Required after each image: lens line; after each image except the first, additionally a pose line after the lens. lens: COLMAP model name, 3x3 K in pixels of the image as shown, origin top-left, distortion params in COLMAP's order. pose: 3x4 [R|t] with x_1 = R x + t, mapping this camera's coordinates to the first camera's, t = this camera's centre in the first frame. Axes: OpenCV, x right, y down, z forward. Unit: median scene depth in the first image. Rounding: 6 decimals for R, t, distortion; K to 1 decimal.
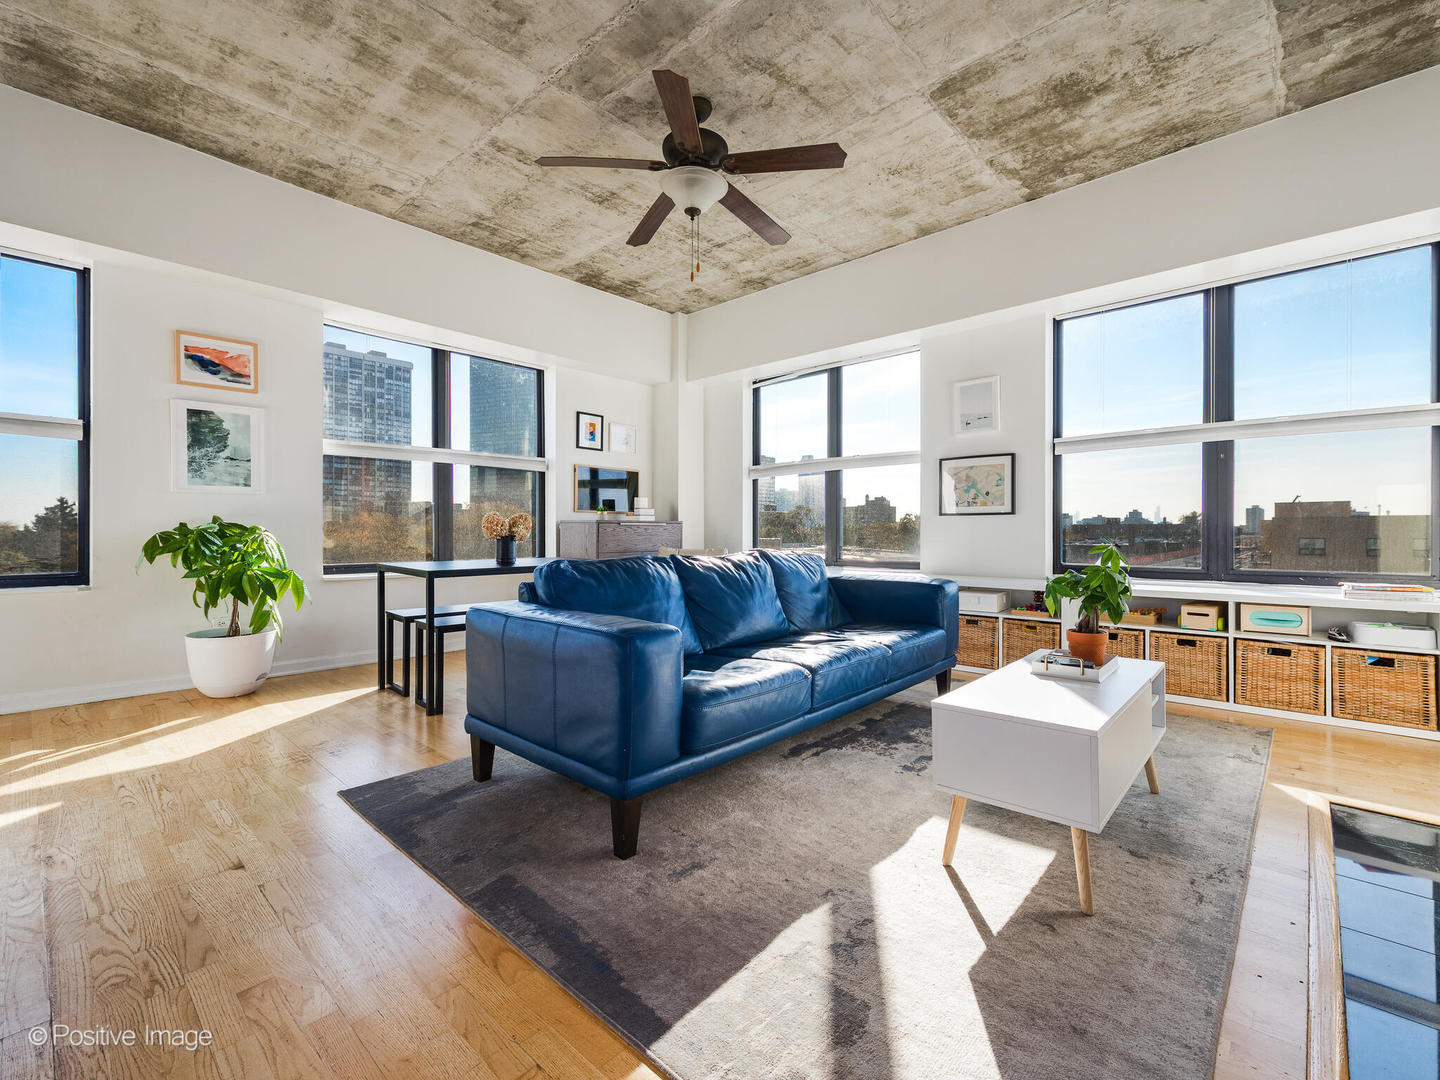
lens RADIAL K [[633.2, 0, 720.5], [0, 633.2, 530.4], [0, 0, 1]] dist [0.008160, -0.001873]
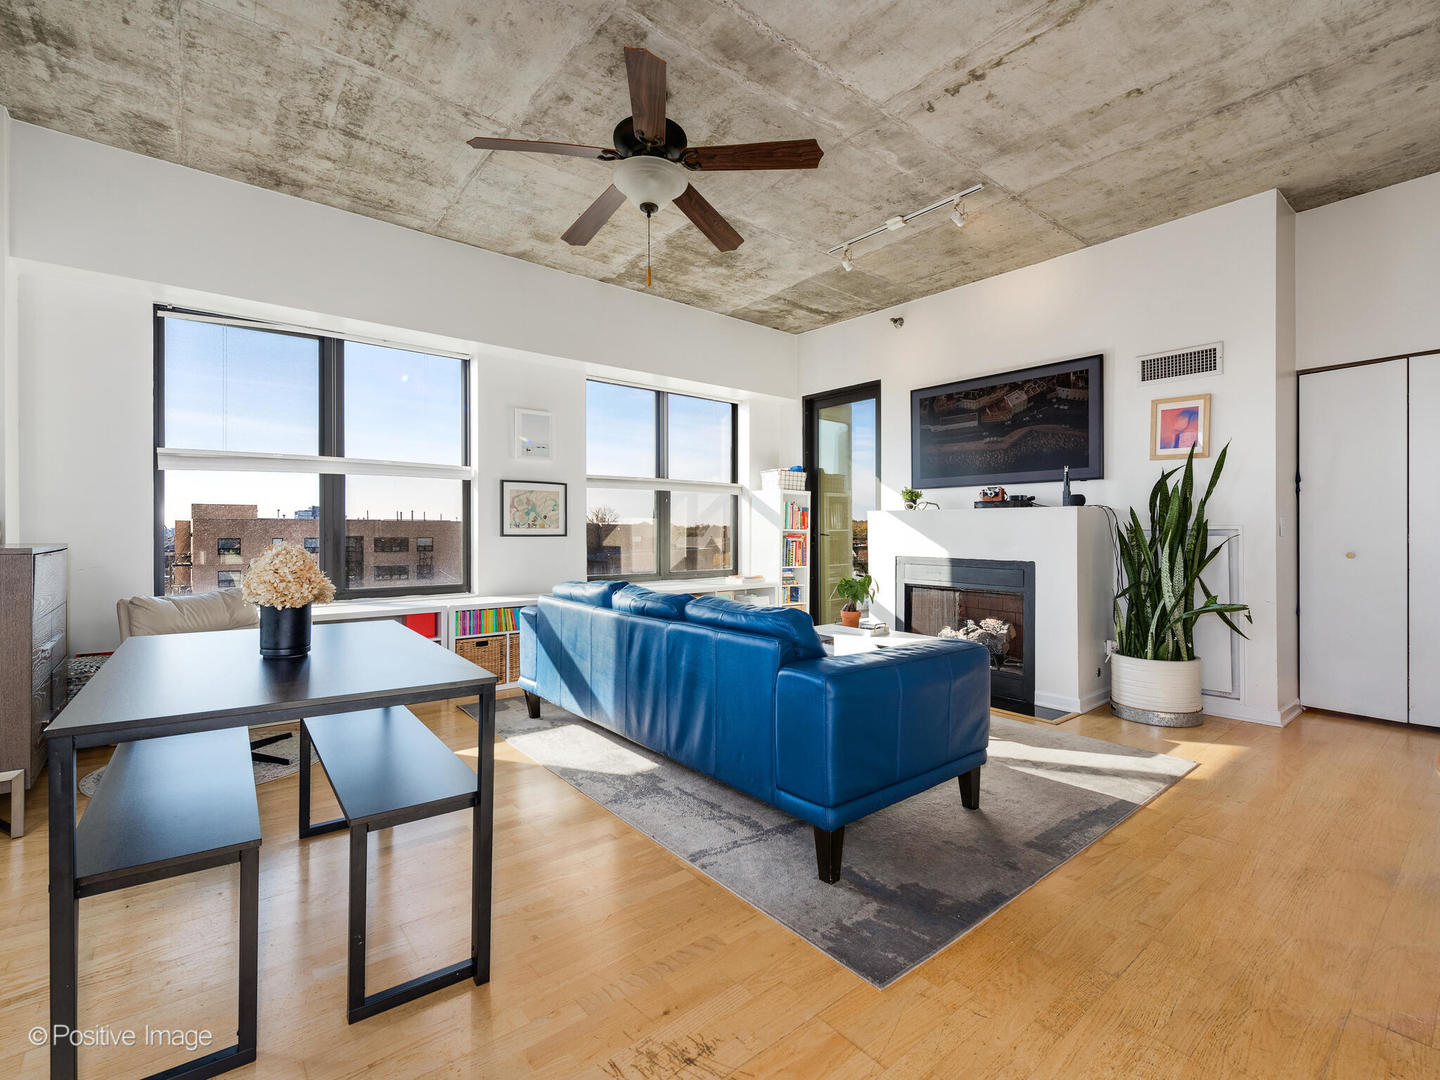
lens RADIAL K [[650.5, 0, 719.8], [0, 650.5, 532.4], [0, 0, 1]] dist [0.005088, -0.001579]
pose [[0.145089, -0.000541, 0.989419, -0.767719], [-0.005146, 0.999986, 0.001301, -0.040830], [-0.989405, -0.005280, 0.145084, 0.629556]]
